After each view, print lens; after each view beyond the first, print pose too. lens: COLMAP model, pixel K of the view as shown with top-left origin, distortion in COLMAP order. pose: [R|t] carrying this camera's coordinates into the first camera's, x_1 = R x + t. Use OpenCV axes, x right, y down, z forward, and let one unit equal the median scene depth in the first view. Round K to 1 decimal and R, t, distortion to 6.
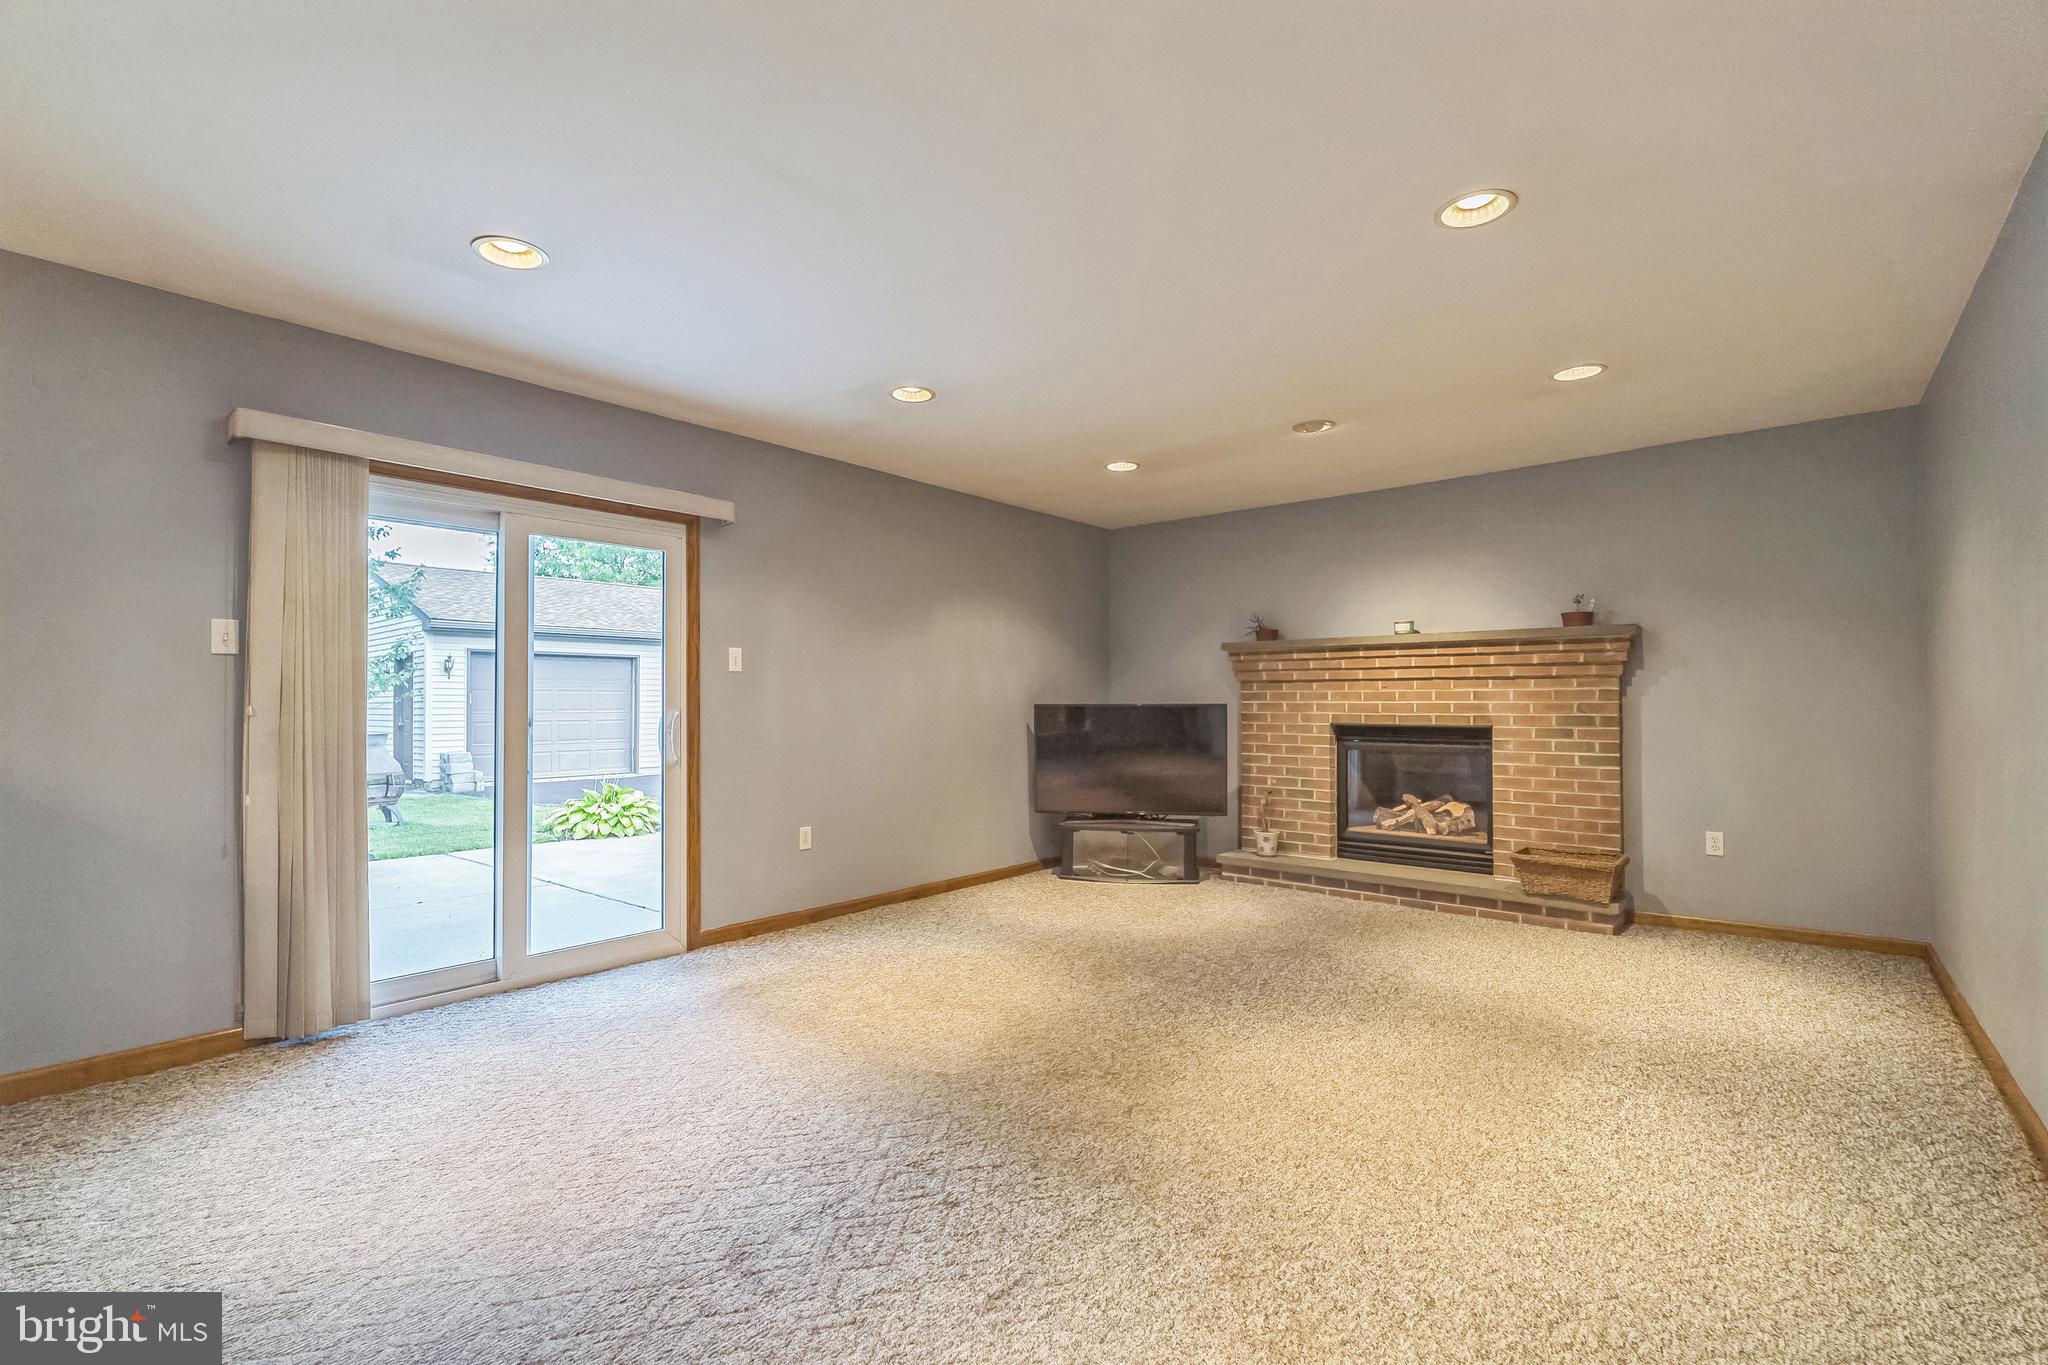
lens RADIAL K [[915.5, 0, 1035.8], [0, 915.5, 688.2], [0, 0, 1]] dist [-0.010810, 0.001774]
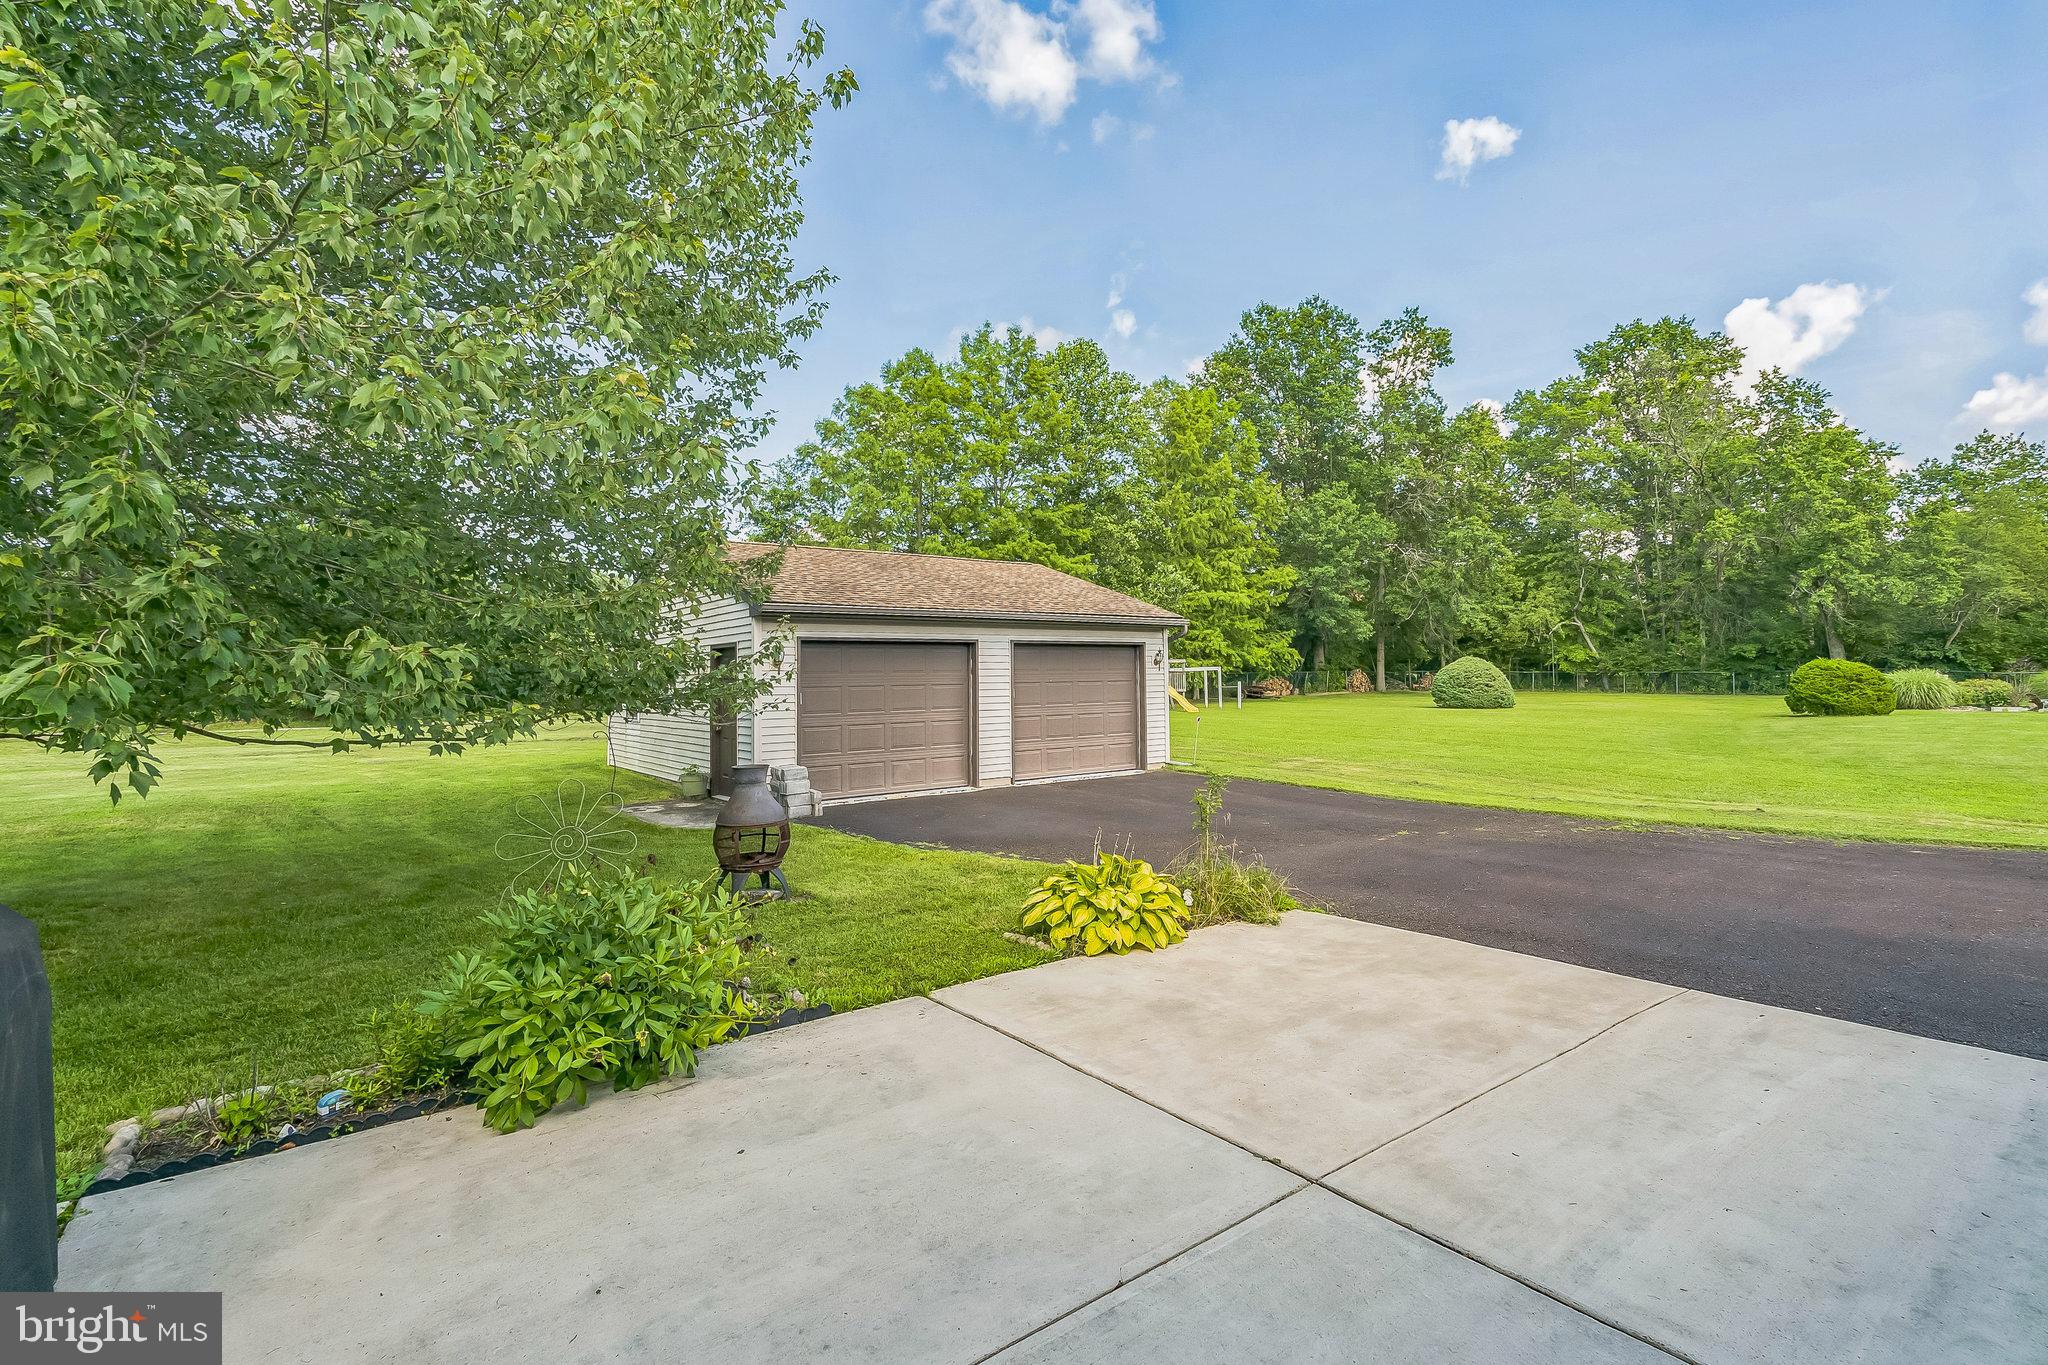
lens RADIAL K [[915.5, 0, 1035.9], [0, 915.5, 669.0], [0, 0, 1]] dist [-0.010810, 0.001774]
pose [[0.981036, -0.011453, -0.193487, -0.657673], [0.013426, 0.999870, 0.008892, -0.050576], [0.193360, -0.011321, 0.981063, 0.616236]]
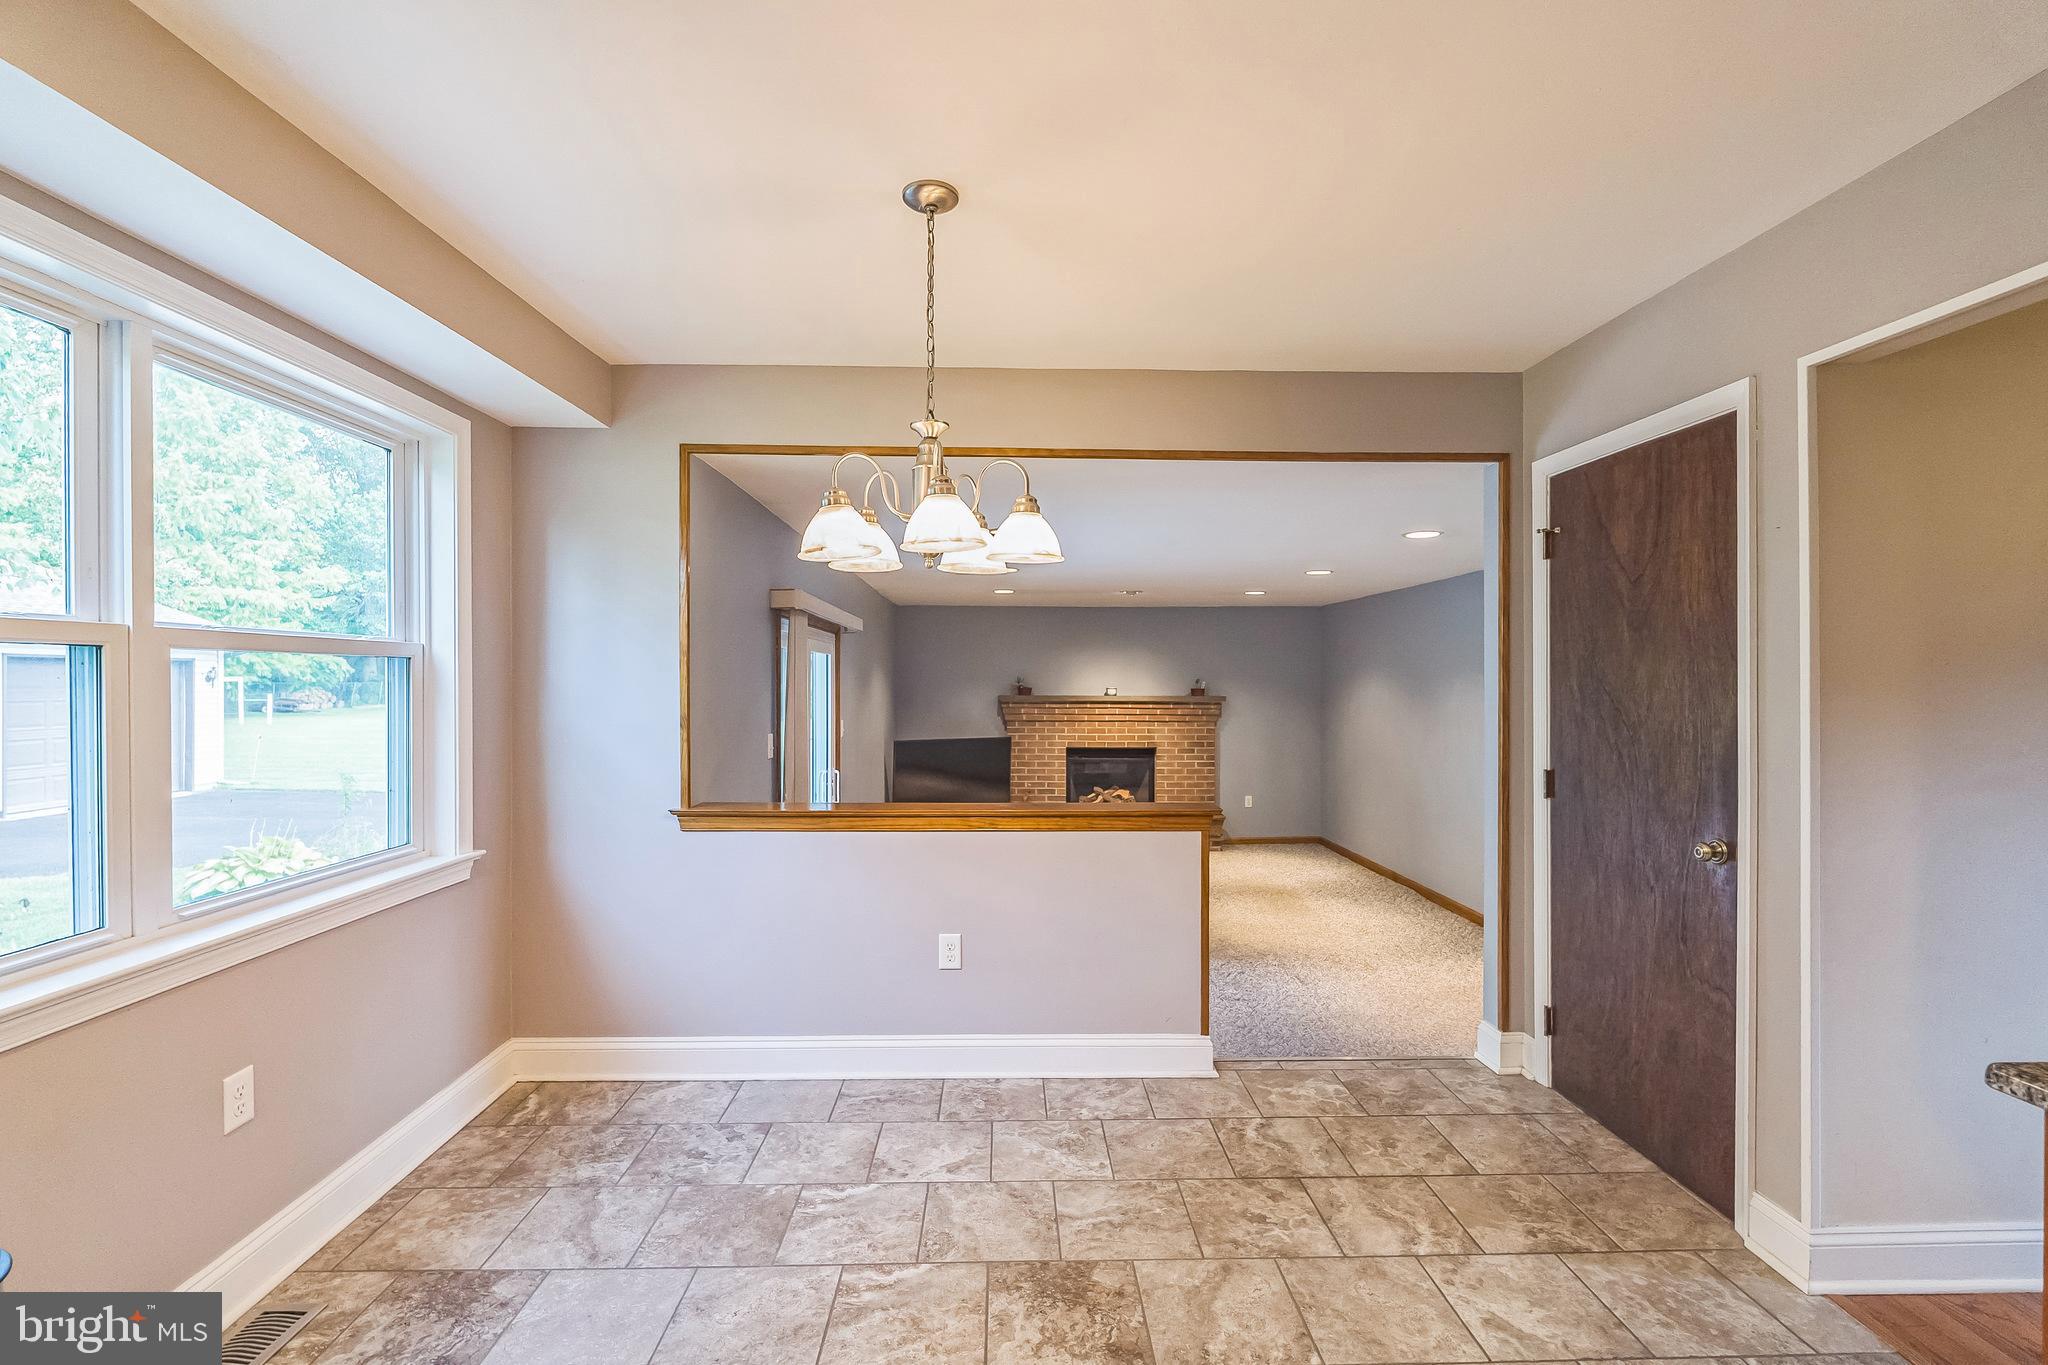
lens RADIAL K [[915.5, 0, 1039.6], [0, 915.5, 679.4], [0, 0, 1]] dist [-0.010810, 0.001774]
pose [[0.730160, 0.005866, 0.683251, -0.873016], [-0.015690, 0.999843, 0.008184, -0.100480], [-0.683096, -0.016696, 0.730137, -0.175089]]
